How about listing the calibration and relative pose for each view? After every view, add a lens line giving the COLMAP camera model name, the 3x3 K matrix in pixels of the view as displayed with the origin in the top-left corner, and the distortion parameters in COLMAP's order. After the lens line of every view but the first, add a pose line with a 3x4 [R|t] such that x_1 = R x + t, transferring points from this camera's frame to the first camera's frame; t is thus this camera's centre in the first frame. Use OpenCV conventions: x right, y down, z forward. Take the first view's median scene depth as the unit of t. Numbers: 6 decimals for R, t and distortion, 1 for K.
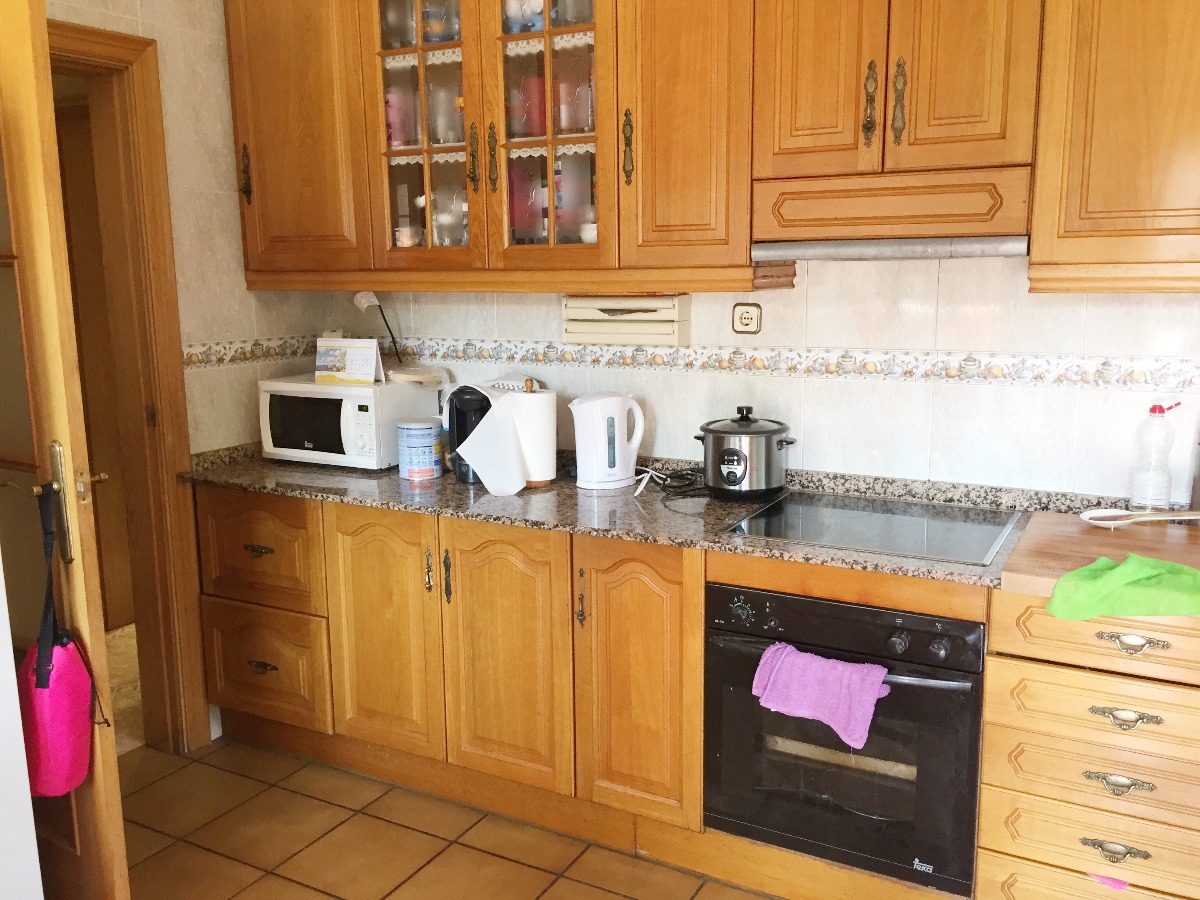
lens RADIAL K [[1023.0, 0, 600.7], [0, 1023.0, 450.8], [0, 0, 1]] dist [0.006108, 0.001082]
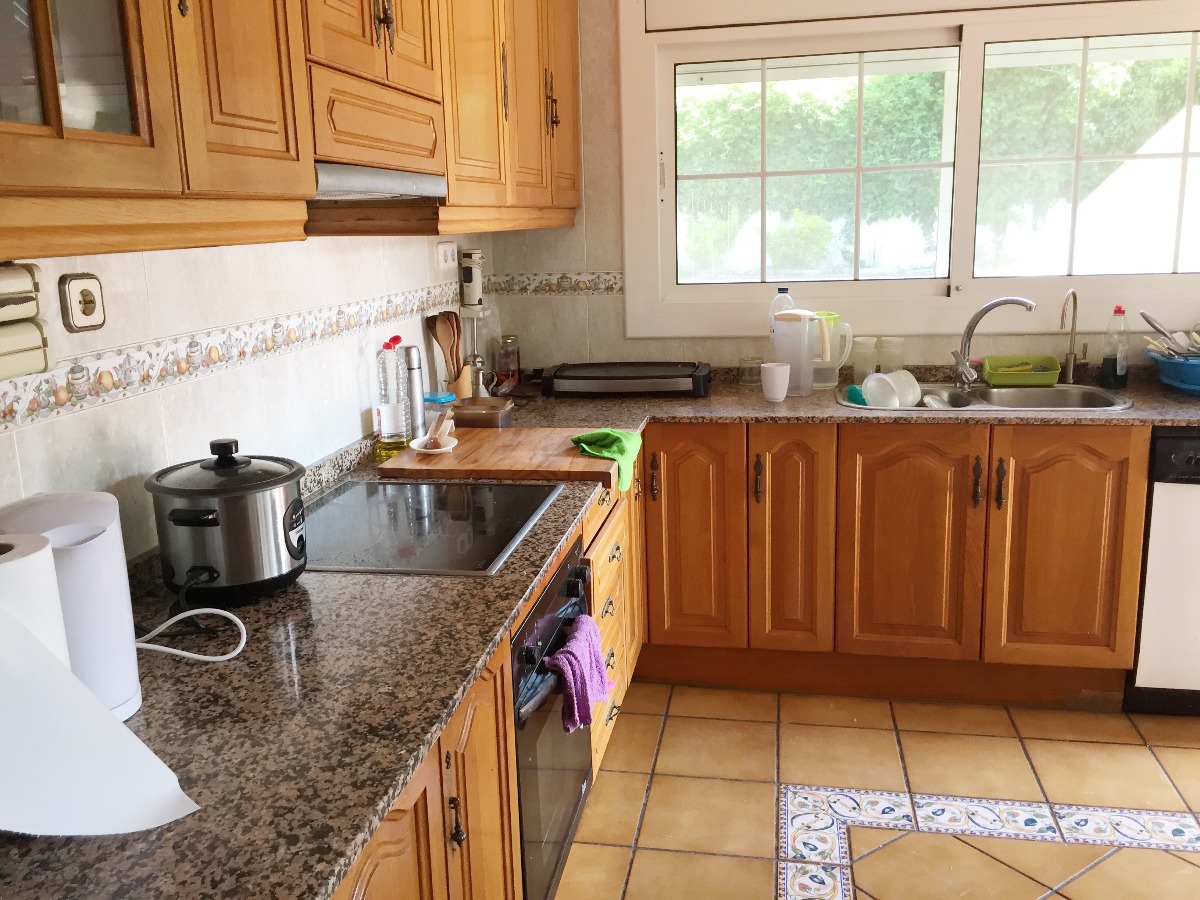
lens RADIAL K [[1023.0, 0, 599.9], [0, 1023.0, 445.5], [0, 0, 1]] dist [0.006108, 0.001082]
pose [[-0.338921, -0.182598, 0.922925, -0.464422], [0.188126, 0.948019, 0.256647, -0.147804], [-0.921814, 0.260610, -0.286952, 0.944520]]
